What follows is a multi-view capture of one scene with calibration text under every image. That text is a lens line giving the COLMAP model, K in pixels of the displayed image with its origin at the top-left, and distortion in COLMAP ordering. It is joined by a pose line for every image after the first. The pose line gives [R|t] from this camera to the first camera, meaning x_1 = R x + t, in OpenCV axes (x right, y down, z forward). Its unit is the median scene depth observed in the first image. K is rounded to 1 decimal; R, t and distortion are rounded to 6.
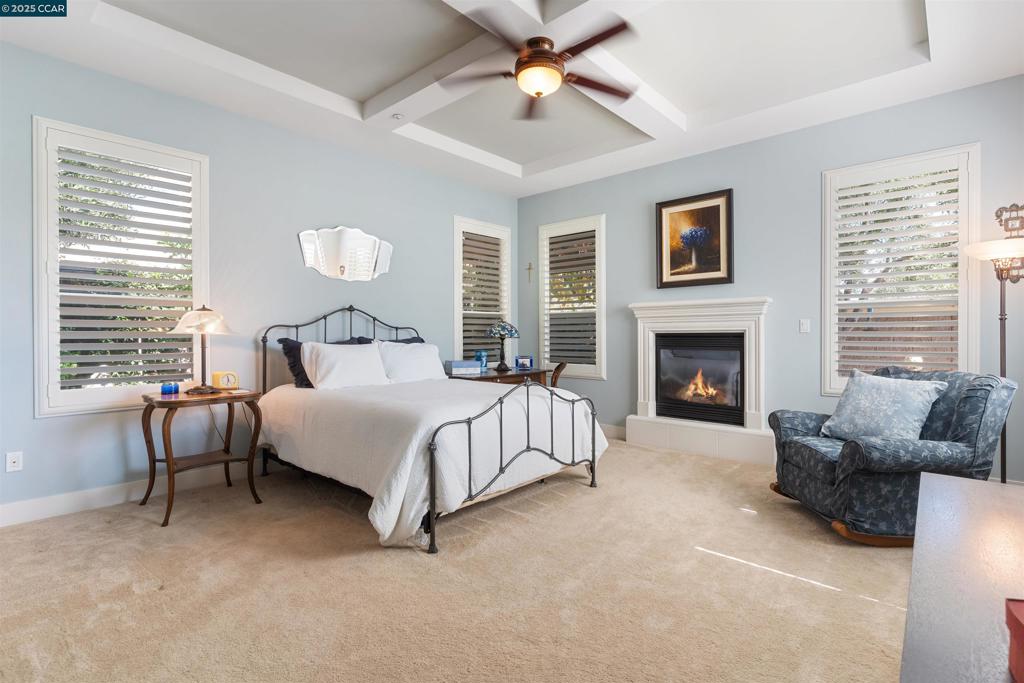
lens RADIAL K [[497.7, 0, 508.5], [0, 497.7, 336.0], [0, 0, 1]] dist [0.001956, 0.000758]
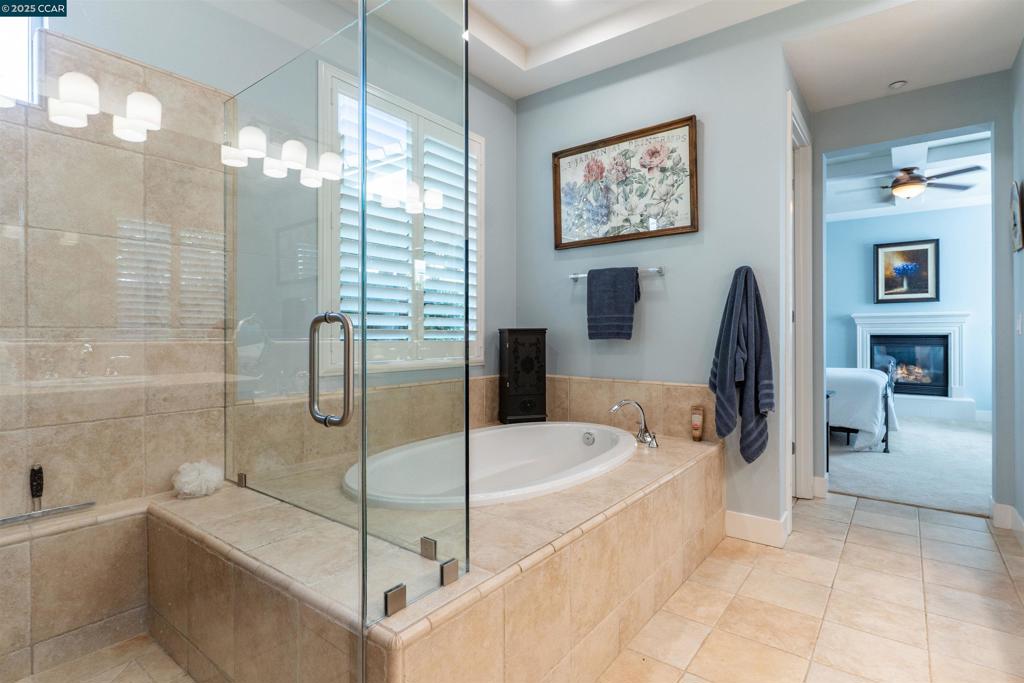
lens RADIAL K [[497.7, 0, 519.6], [0, 497.7, 334.5], [0, 0, 1]] dist [0.001956, 0.000758]
pose [[0.995381, 0.001494, 0.095993, -0.935210], [-0.001098, 0.999991, -0.004181, 0.001041], [-0.095998, 0.004056, 0.995373, -0.366289]]
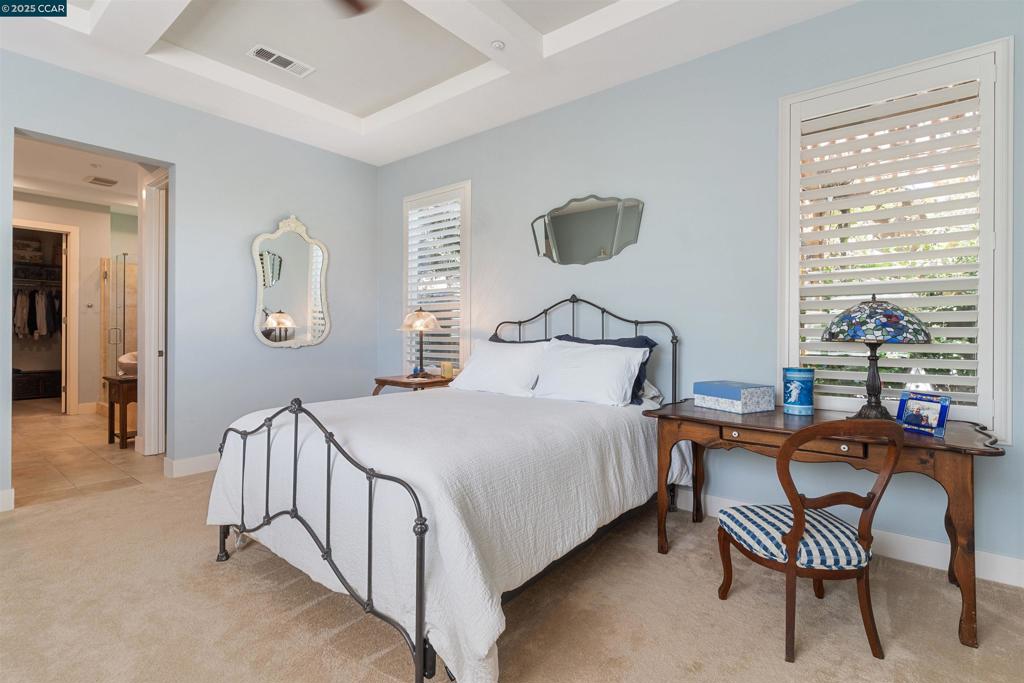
lens RADIAL K [[497.7, 0, 458.7], [0, 497.7, 327.5], [0, 0, 1]] dist [0.001956, 0.000758]
pose [[0.019658, -0.000576, -0.999807, 0.479164], [-0.000982, 0.999999, -0.000596, -0.009386], [0.999806, 0.000993, 0.019658, 0.806485]]
